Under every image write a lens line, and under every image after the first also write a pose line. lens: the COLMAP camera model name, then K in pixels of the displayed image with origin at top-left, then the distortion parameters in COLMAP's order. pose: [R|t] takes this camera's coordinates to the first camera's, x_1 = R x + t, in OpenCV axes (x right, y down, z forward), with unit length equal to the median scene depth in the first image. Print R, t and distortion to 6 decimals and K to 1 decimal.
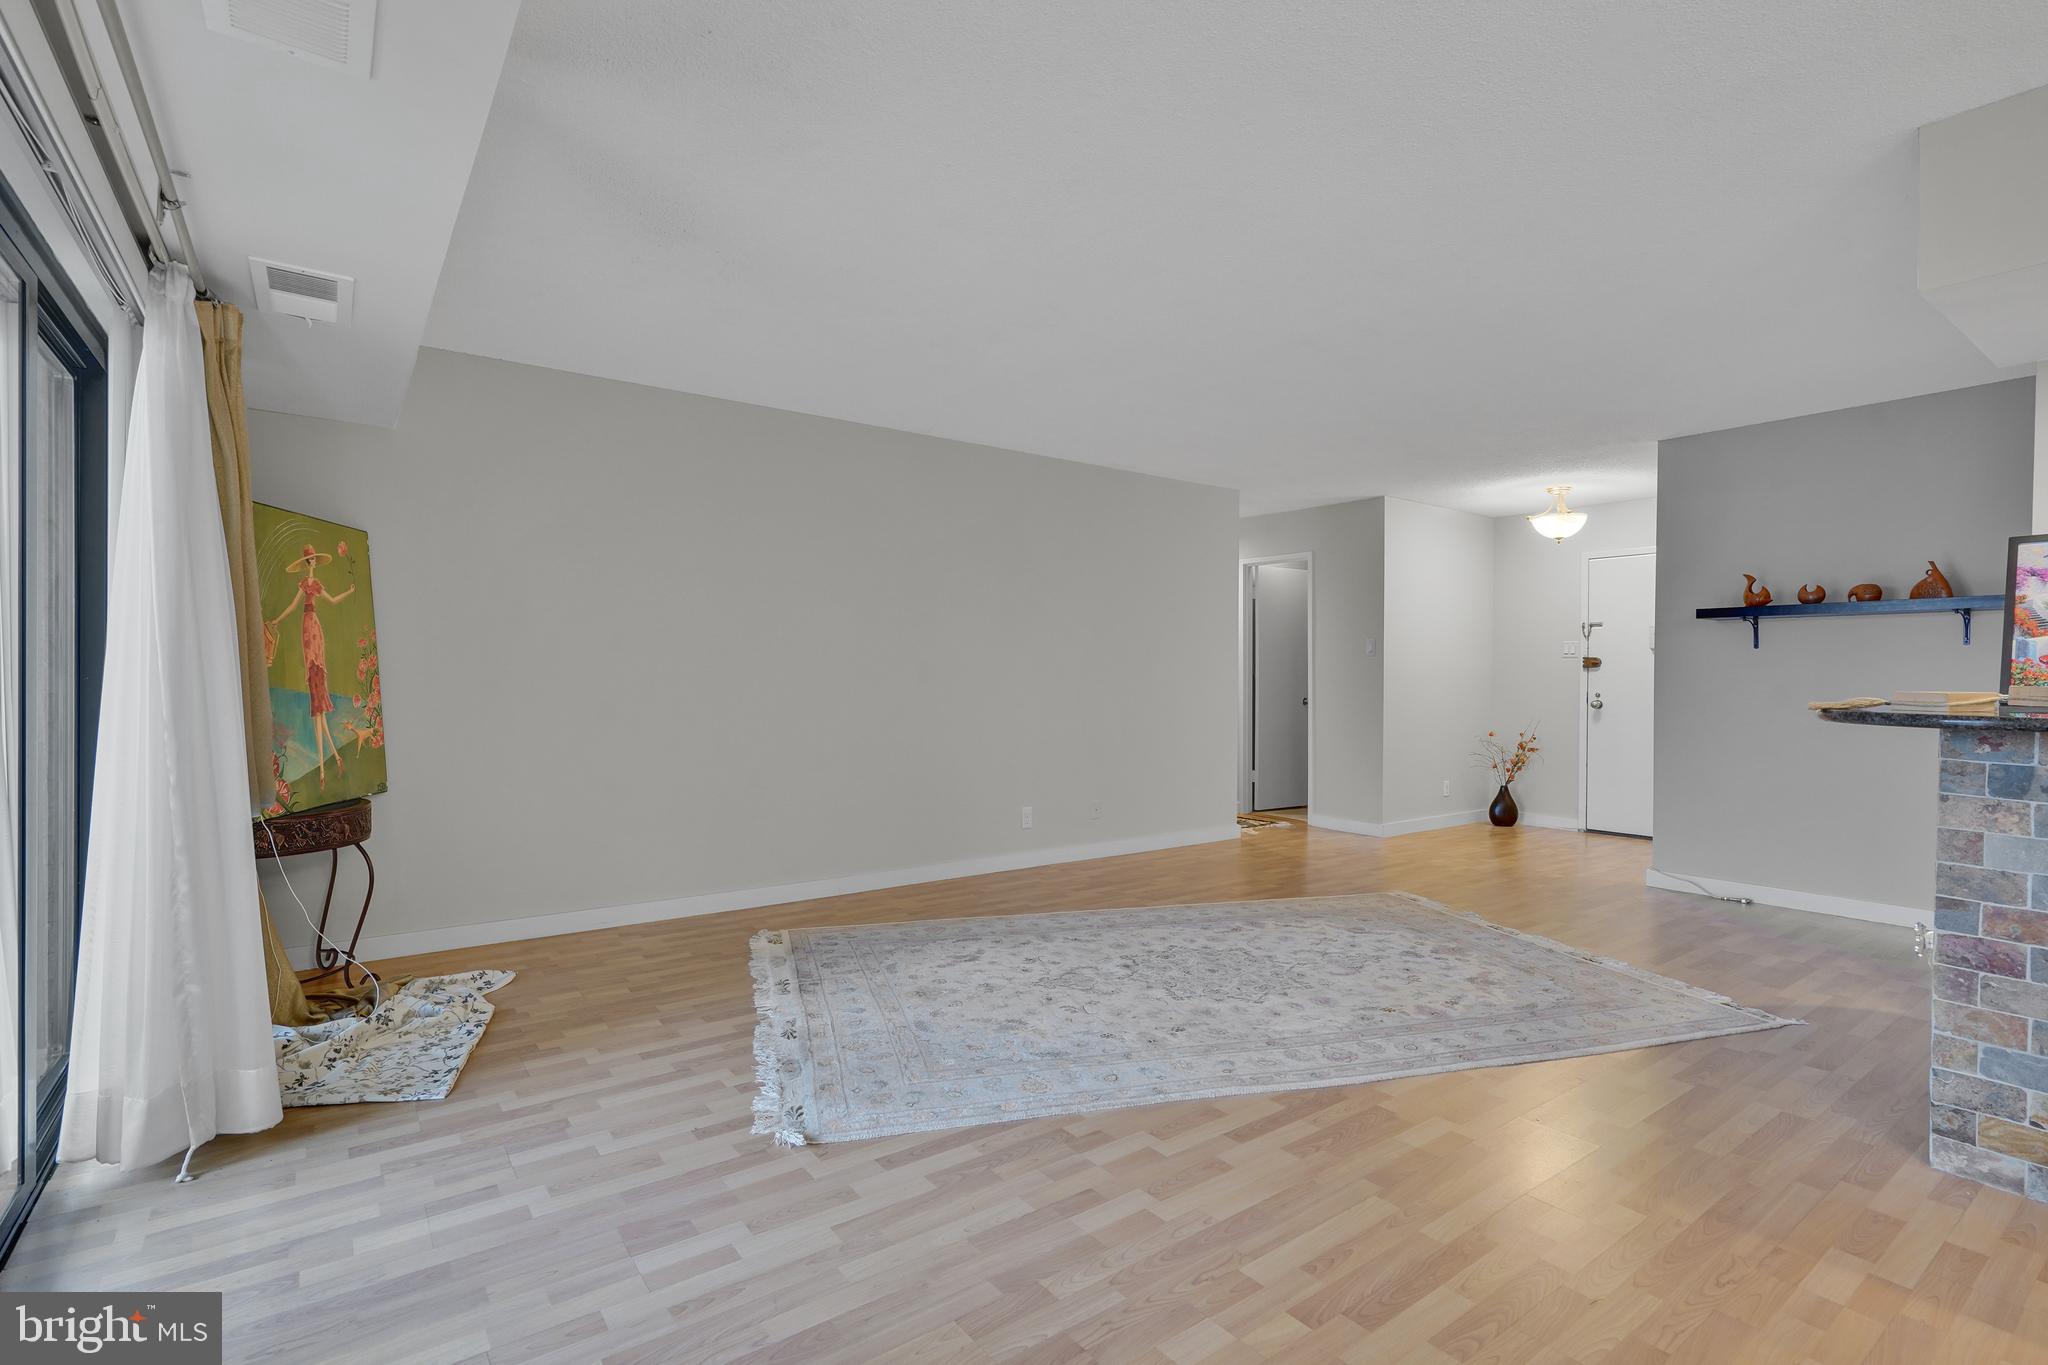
lens RADIAL K [[933.8, 0, 957.4], [0, 933.8, 672.2], [0, 0, 1]] dist [-0.012701, 0.001252]
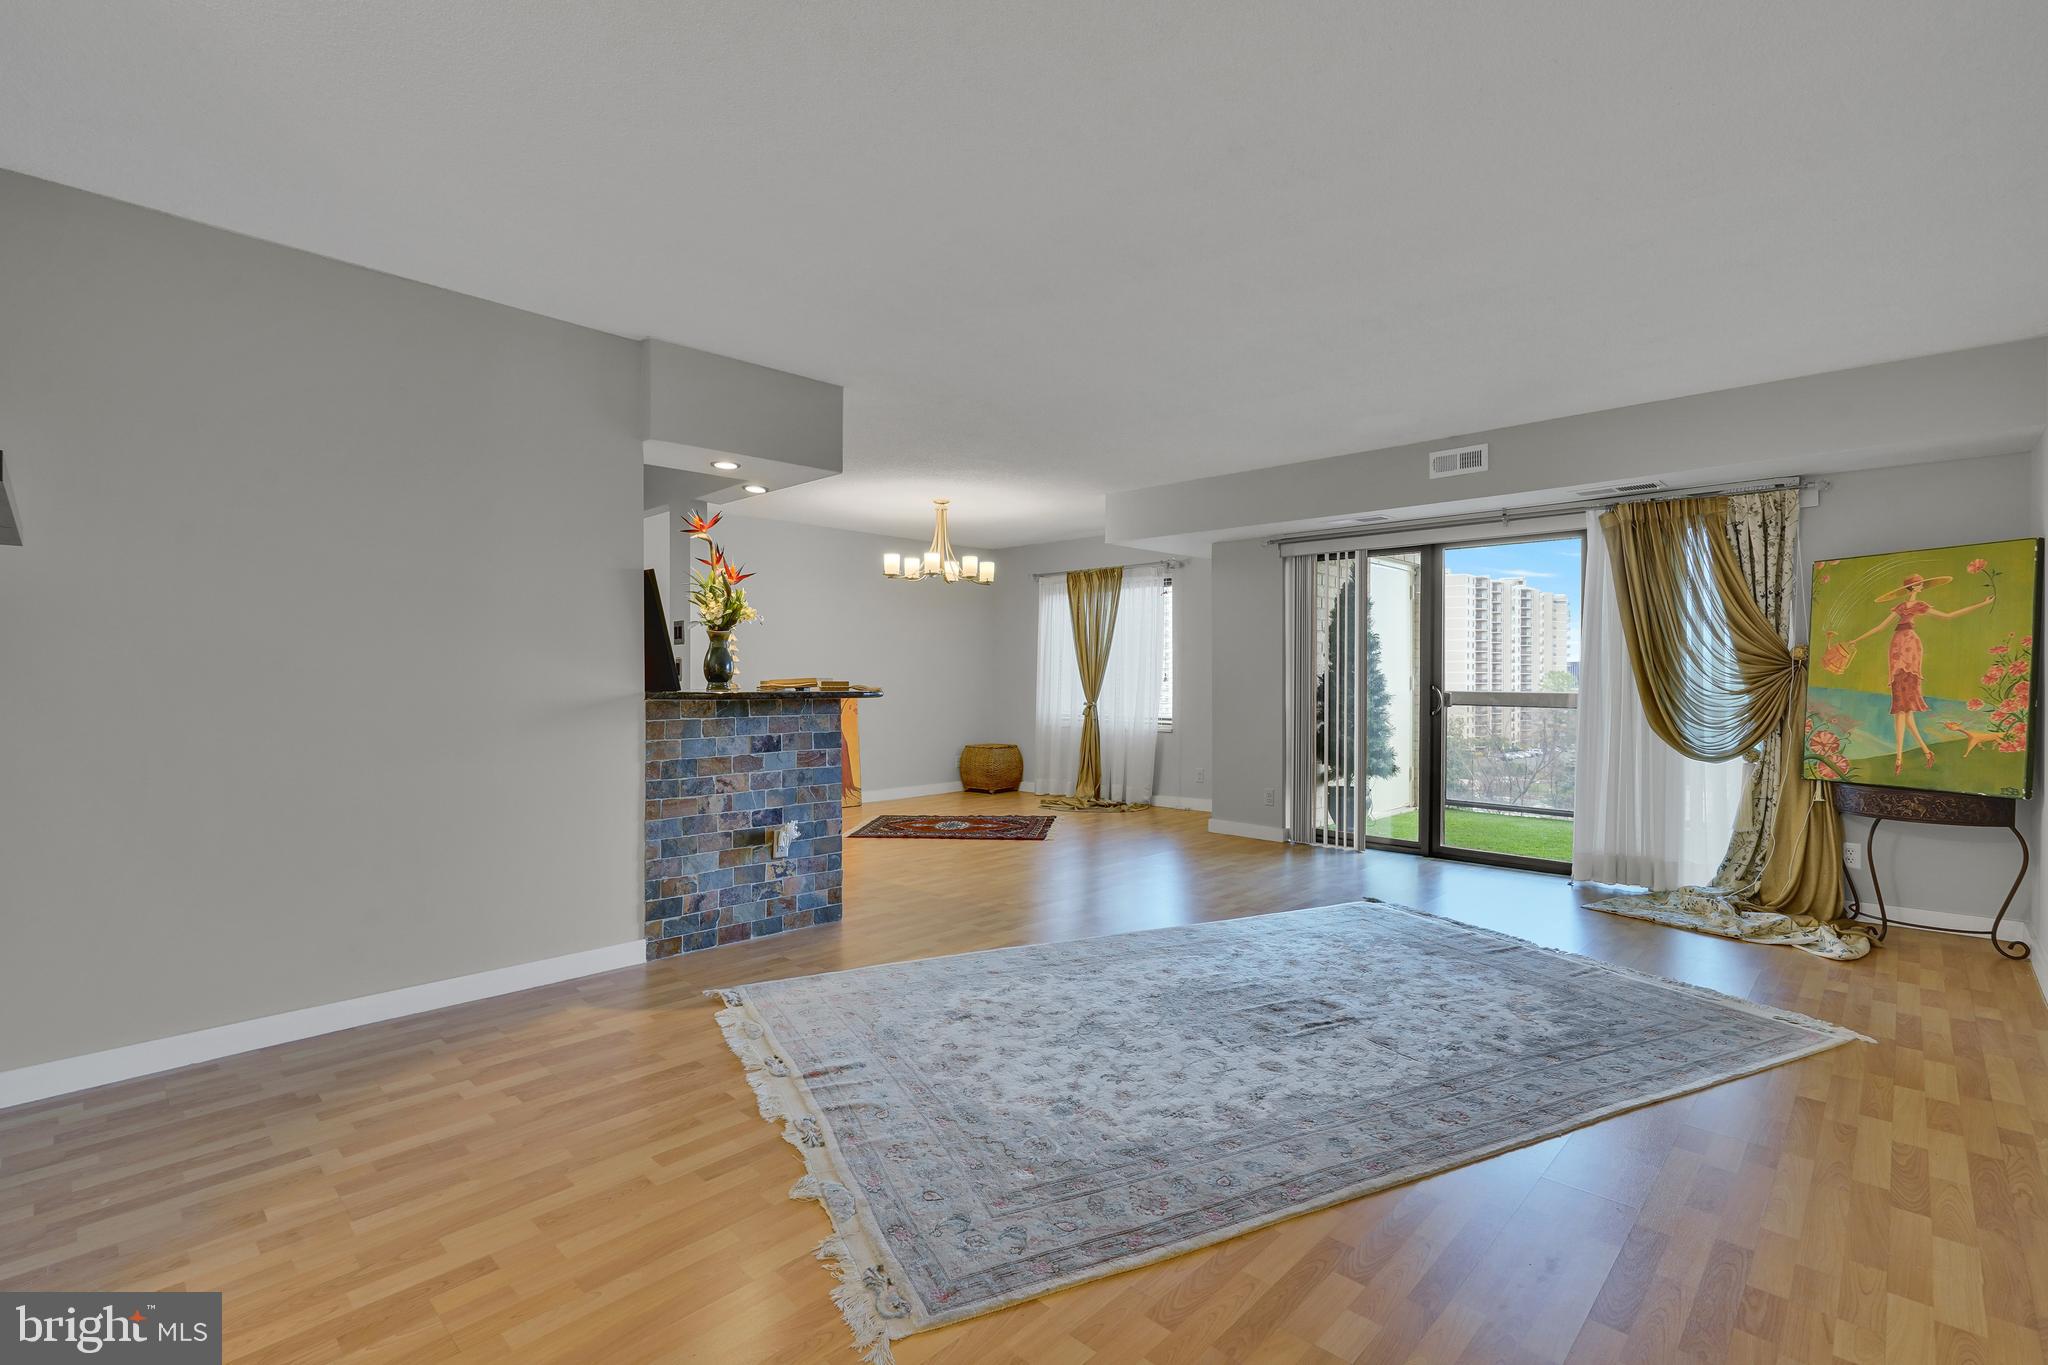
lens RADIAL K [[933.8, 0, 962.6], [0, 933.8, 678.3], [0, 0, 1]] dist [-0.012701, 0.001252]
pose [[-0.983282, -0.006684, -0.181967, 0.705102], [-0.007302, 0.999970, 0.002729, 0.005281], [0.181944, 0.004012, -0.983301, 1.834536]]
